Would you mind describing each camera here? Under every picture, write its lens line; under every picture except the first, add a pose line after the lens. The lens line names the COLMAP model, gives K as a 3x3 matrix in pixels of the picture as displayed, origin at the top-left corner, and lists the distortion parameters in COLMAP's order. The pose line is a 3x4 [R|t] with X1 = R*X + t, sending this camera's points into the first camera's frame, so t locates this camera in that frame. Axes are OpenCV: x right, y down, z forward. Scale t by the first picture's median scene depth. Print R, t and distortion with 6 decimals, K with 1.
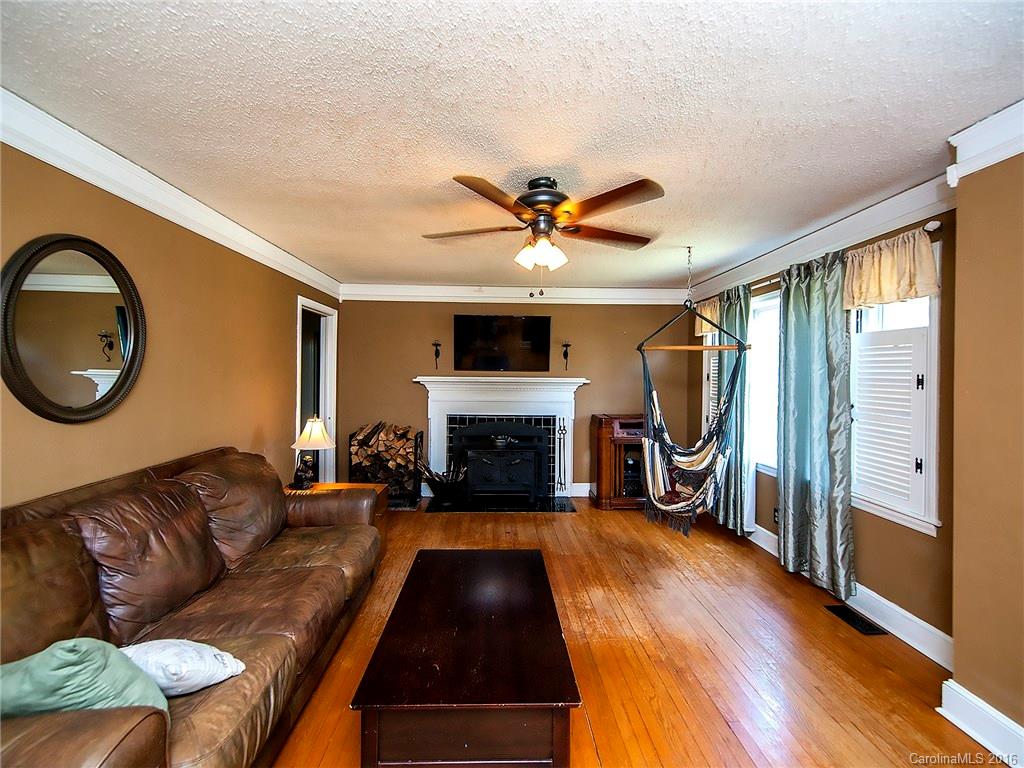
lens RADIAL K [[419.2, 0, 507.9], [0, 419.2, 370.8], [0, 0, 1]] dist [0.002322, -0.000346]
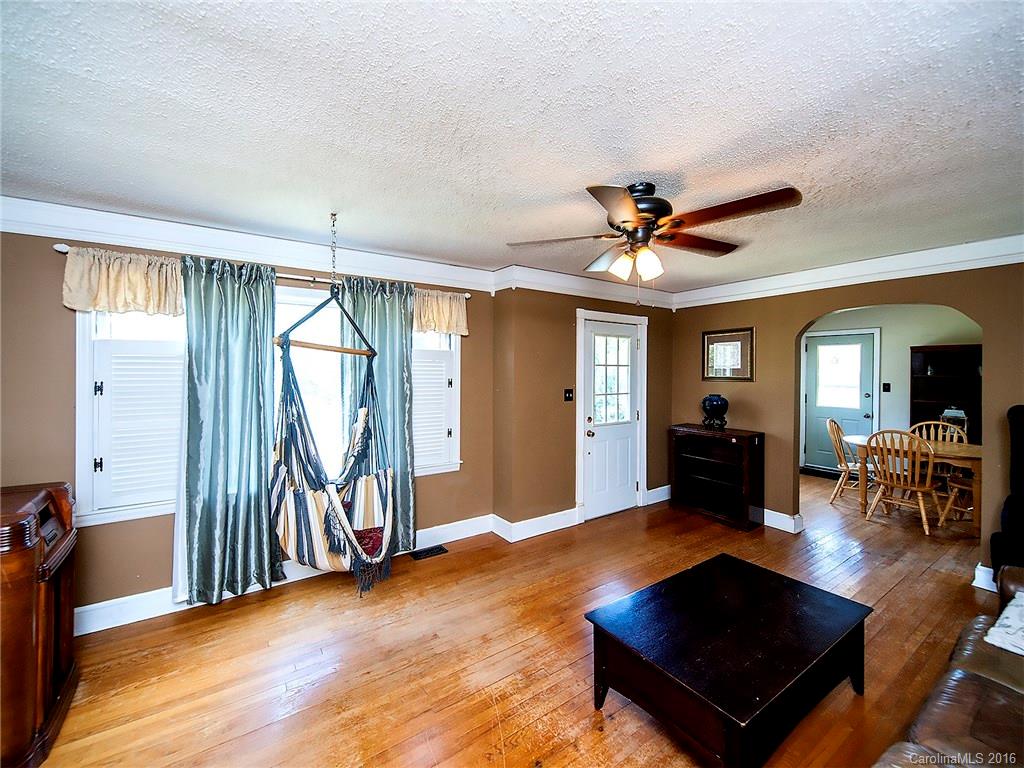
lens RADIAL K [[419.2, 0, 507.9], [0, 419.2, 370.8], [0, 0, 1]] dist [0.002322, -0.000346]
pose [[-0.531465, -0.000470, 0.847080, -0.558005], [0.005094, 0.999980, 0.003751, -0.026946], [-0.847065, 0.006308, -0.531452, 1.688441]]
